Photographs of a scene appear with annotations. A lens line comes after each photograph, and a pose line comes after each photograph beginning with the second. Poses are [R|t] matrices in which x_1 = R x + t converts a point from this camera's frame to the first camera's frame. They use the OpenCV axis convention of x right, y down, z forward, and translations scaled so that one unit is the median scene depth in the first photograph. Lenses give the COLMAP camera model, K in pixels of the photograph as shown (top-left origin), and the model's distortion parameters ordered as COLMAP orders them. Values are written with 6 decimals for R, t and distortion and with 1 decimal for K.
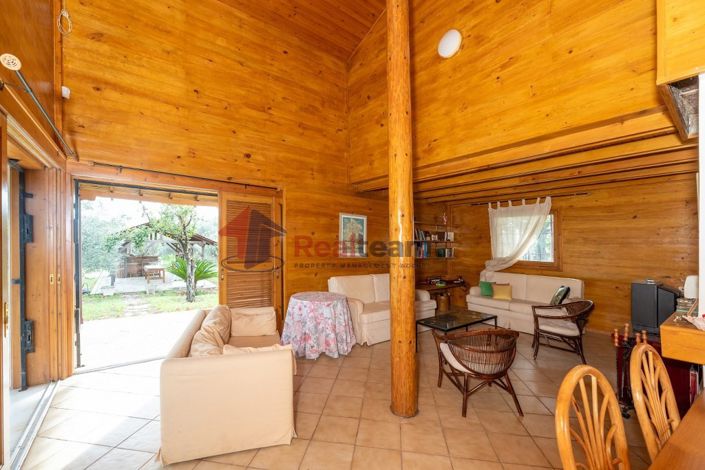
lens RADIAL K [[293.3, 0, 353.2], [0, 293.3, 231.9], [0, 0, 1]] dist [-0.000749, 0.000090]
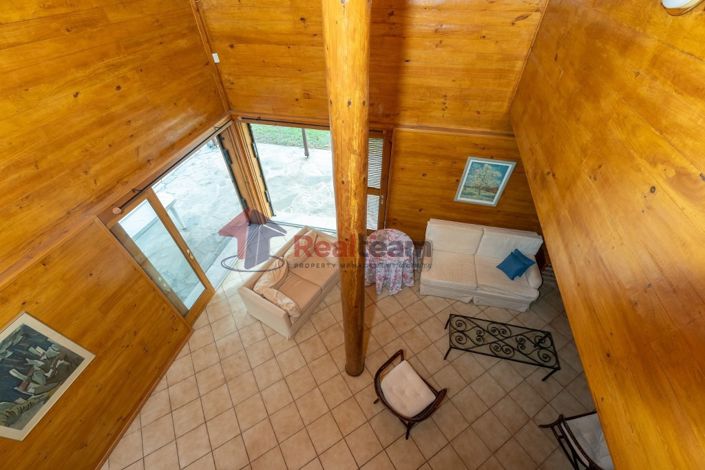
lens RADIAL K [[286.1, 0, 354.2], [0, 286.1, 241.1], [0, 0, 1]] dist [0.000421, 0.000042]
pose [[0.637064, 0.553431, -0.536530, 0.399989], [0.002957, 0.694299, 0.719681, -0.621630], [0.770806, -0.460069, 0.440676, 0.411184]]
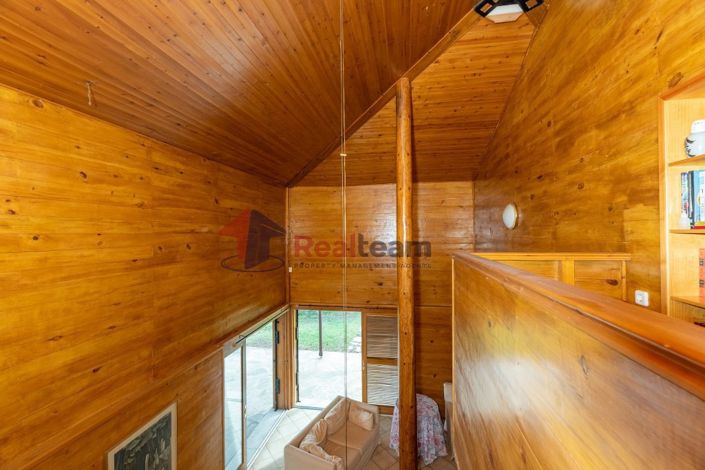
lens RADIAL K [[295.4, 0, 372.9], [0, 295.4, 233.9], [0, 0, 1]] dist [0.002345, 0.000200]
pose [[0.730934, 0.004181, -0.682435, 0.652302], [0.005195, 0.999918, 0.011691, -0.566977], [0.682429, -0.012091, 0.730852, -0.089648]]
